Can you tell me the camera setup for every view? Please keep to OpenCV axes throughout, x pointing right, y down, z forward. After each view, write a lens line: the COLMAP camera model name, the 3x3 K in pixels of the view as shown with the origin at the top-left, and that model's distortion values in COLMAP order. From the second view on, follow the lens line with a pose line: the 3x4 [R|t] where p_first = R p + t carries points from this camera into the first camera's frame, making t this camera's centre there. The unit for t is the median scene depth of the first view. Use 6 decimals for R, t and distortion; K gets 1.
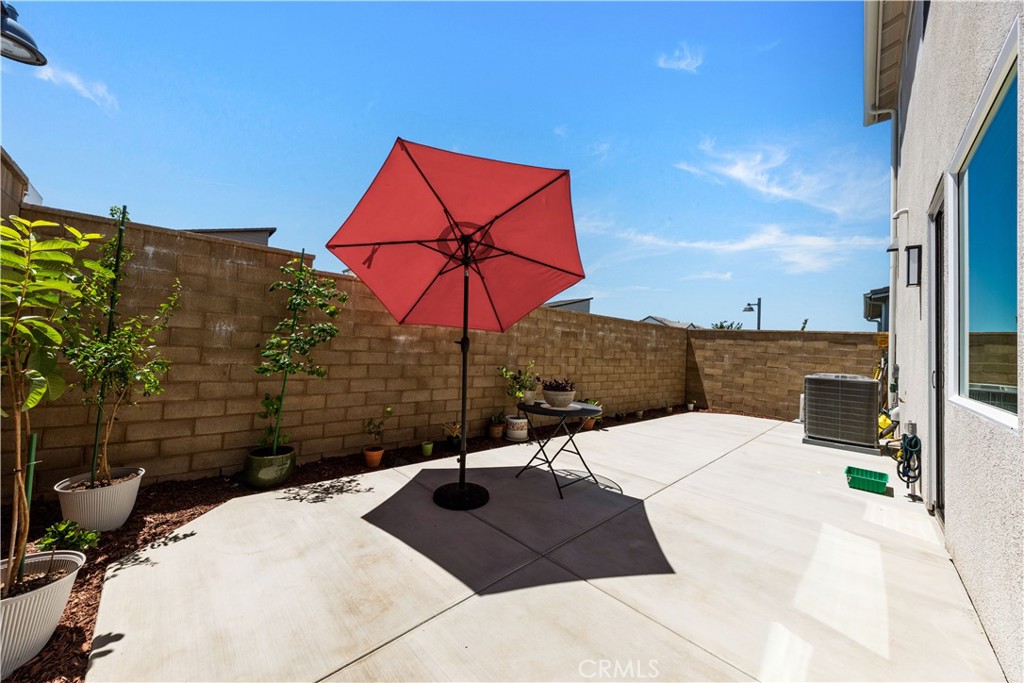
lens RADIAL K [[356.1, 0, 507.4], [0, 356.1, 332.4], [0, 0, 1]] dist [0.000467, 0.000047]
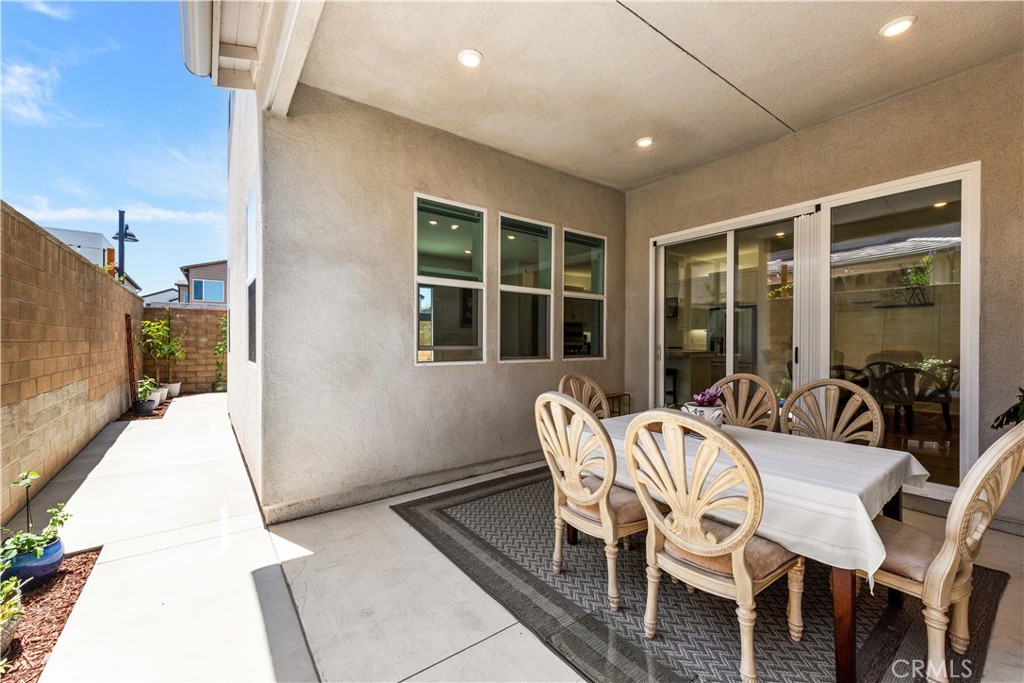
lens RADIAL K [[409.2, 0, 513.7], [0, 409.2, 343.4], [0, 0, 1]] dist [0.000903, 0.000038]
pose [[0.988735, -0.046473, -0.142280, 2.202975], [0.052317, 0.997922, 0.037616, 0.023095], [0.140237, -0.044636, 0.989111, -1.965633]]
